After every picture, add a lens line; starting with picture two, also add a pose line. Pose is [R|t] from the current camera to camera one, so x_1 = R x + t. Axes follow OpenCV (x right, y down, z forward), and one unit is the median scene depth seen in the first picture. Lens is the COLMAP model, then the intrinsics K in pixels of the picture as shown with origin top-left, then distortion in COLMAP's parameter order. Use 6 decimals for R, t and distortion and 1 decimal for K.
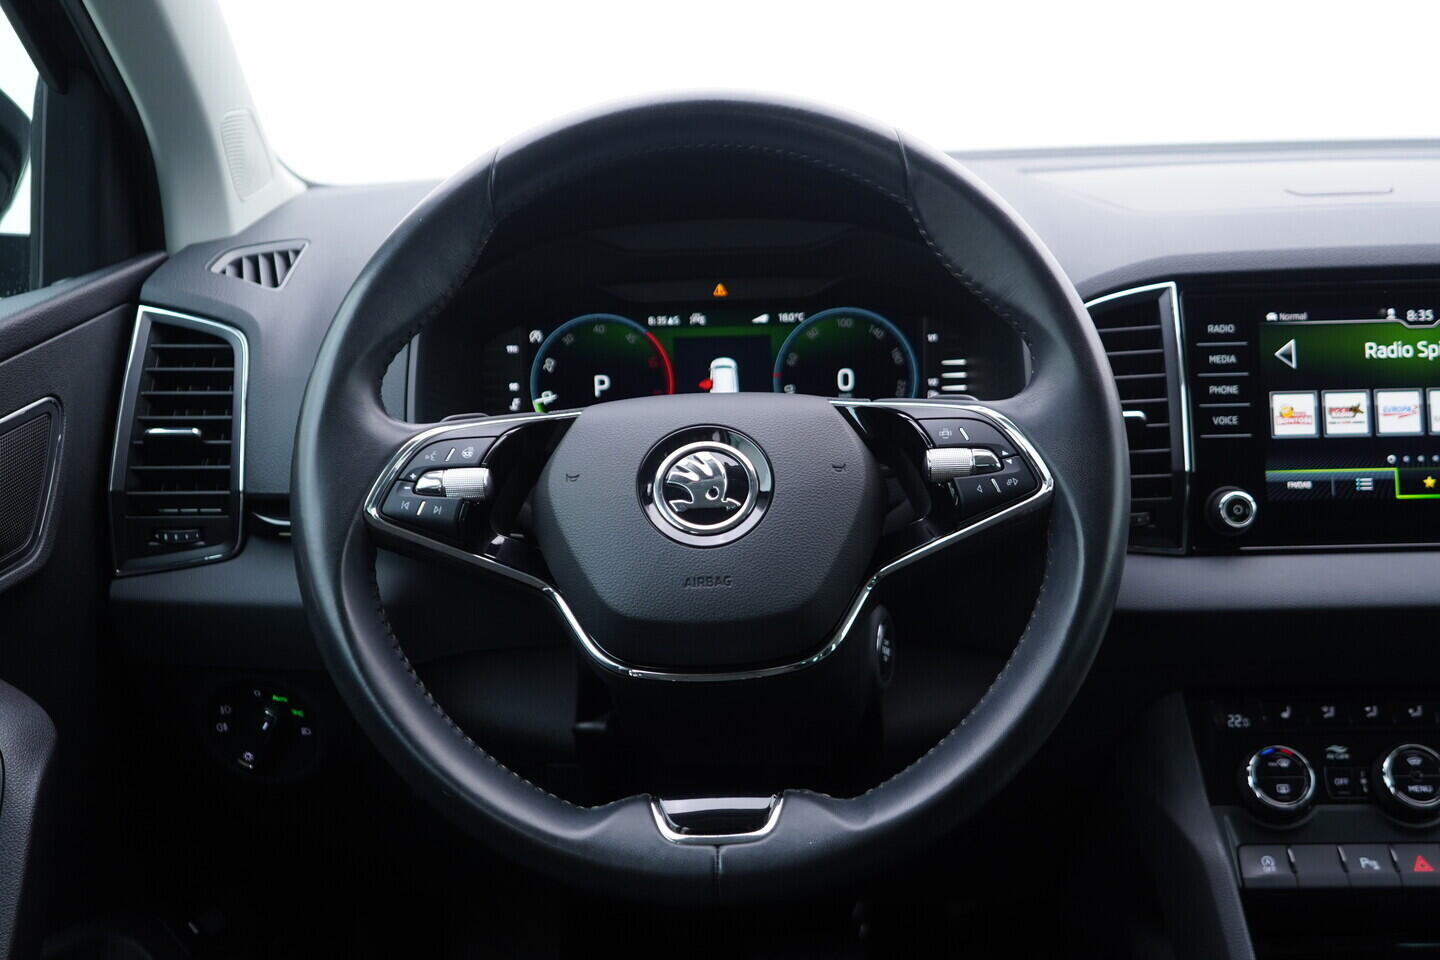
lens RADIAL K [[1469.2, 0, 720.5], [0, 1469.2, 475.3], [0, 0, 1]] dist [-0.000466, 0.000000]
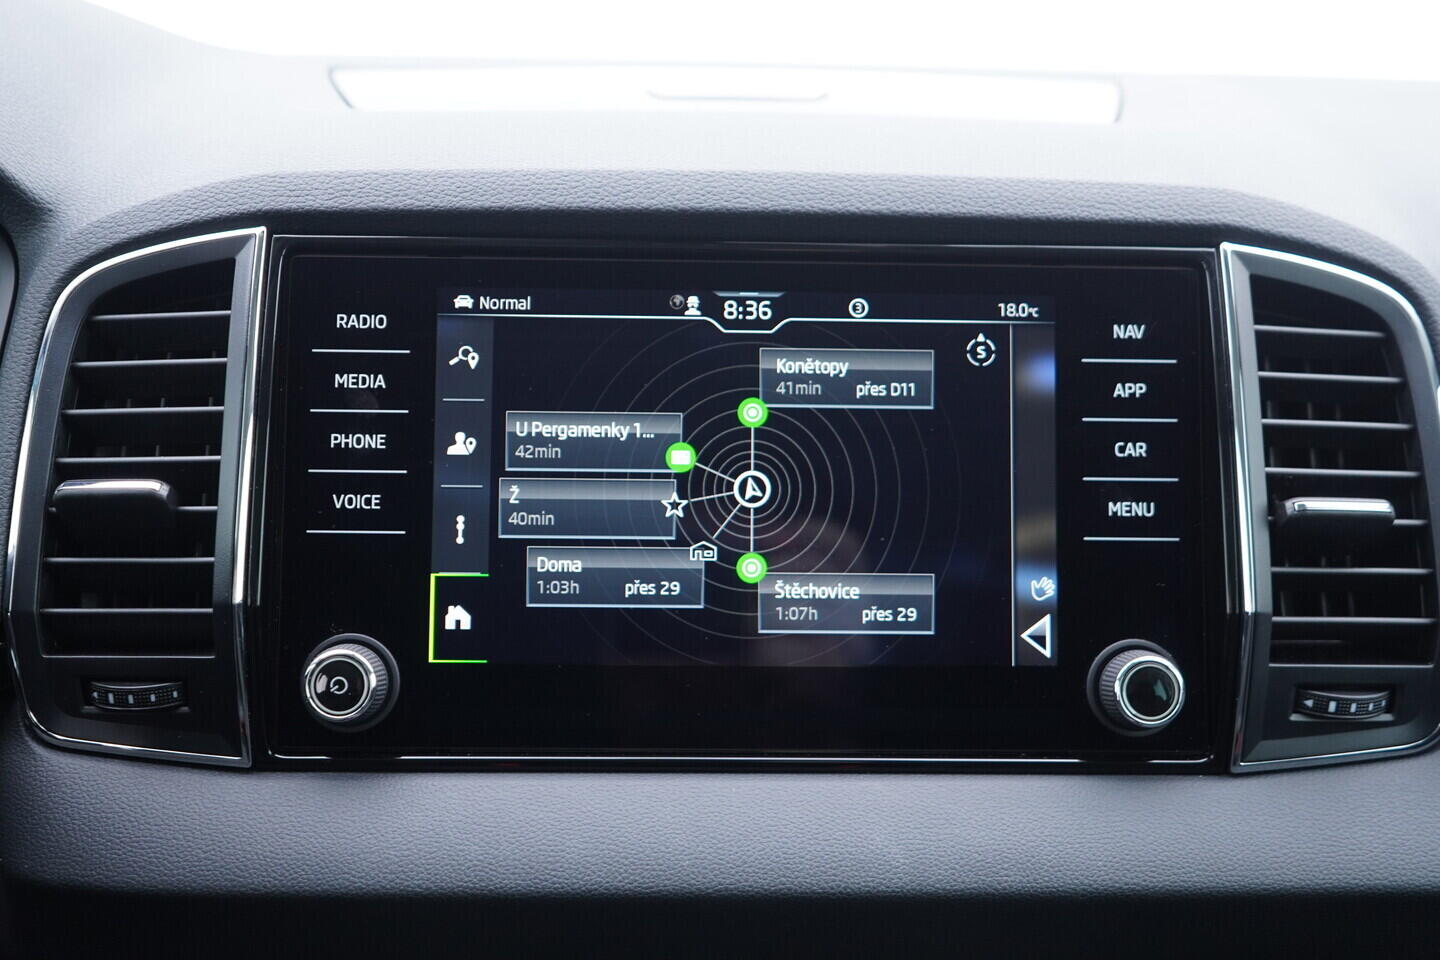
lens RADIAL K [[1469.2, 0, 723.9], [0, 1469.2, 477.4], [0, 0, 1]] dist [-0.000466, 0.000000]
pose [[0.997690, 0.032334, 0.059748, 0.438997], [-0.032372, 0.999476, -0.000342, -0.049626], [-0.059727, -0.001593, 0.998213, 0.483868]]
